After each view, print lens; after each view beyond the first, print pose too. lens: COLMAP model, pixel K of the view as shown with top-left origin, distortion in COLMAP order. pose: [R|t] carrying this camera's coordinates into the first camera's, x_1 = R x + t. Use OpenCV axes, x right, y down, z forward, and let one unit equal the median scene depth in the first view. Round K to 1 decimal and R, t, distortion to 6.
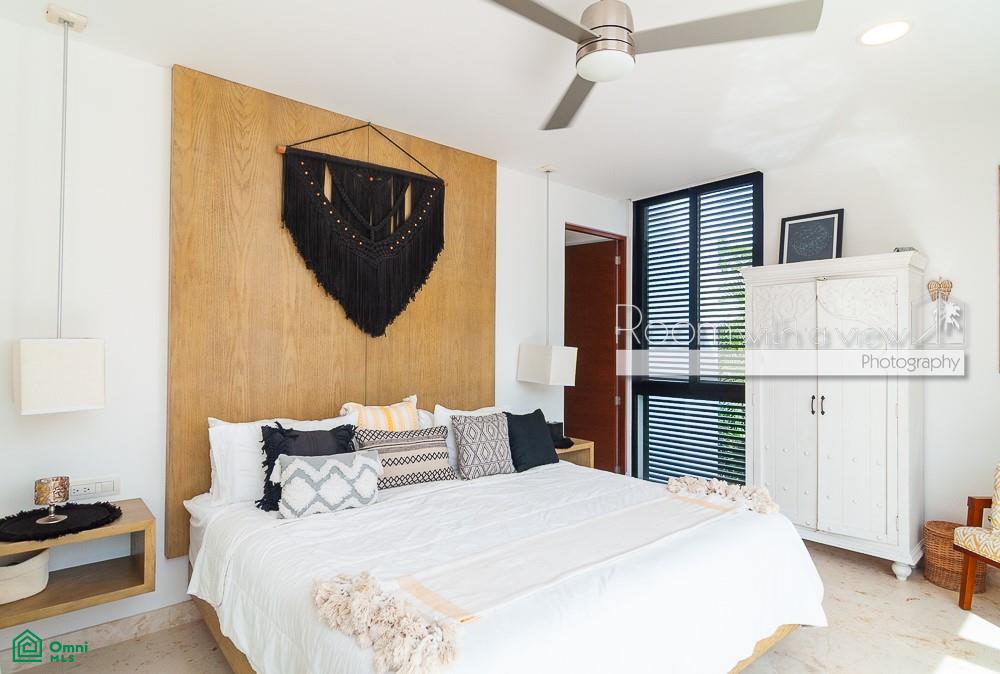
lens RADIAL K [[537.8, 0, 496.2], [0, 537.8, 334.9], [0, 0, 1]] dist [-0.004370, 0.006260]
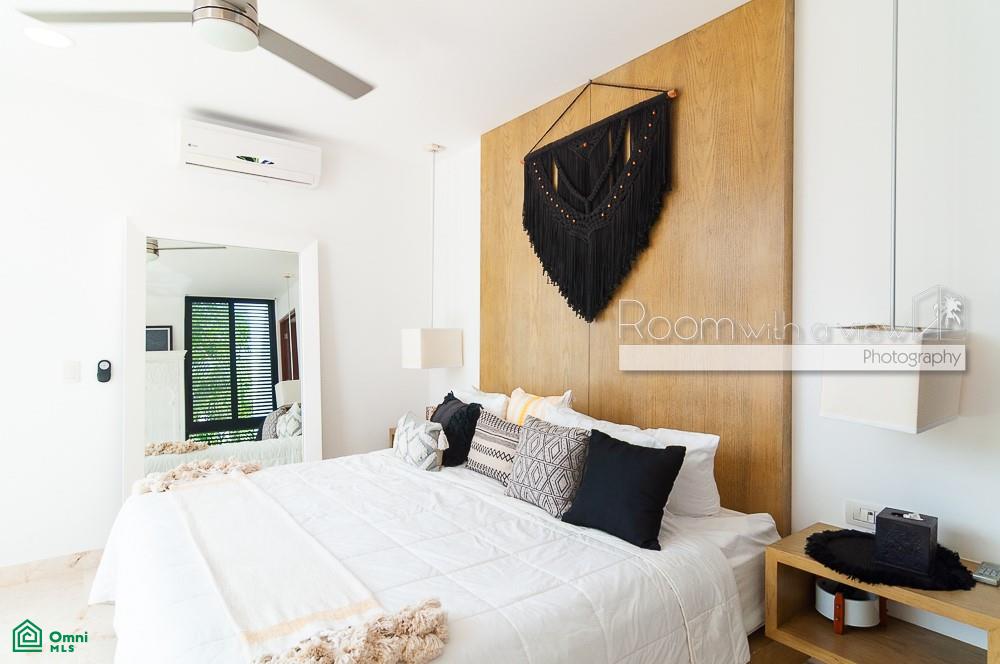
lens RADIAL K [[537.8, 0, 494.6], [0, 537.8, 336.9], [0, 0, 1]] dist [-0.004370, 0.006260]
pose [[-0.053037, -0.004624, -0.998582, 0.716825], [0.010992, 0.999926, -0.005214, 0.033567], [0.998532, -0.011252, -0.052982, 0.968334]]
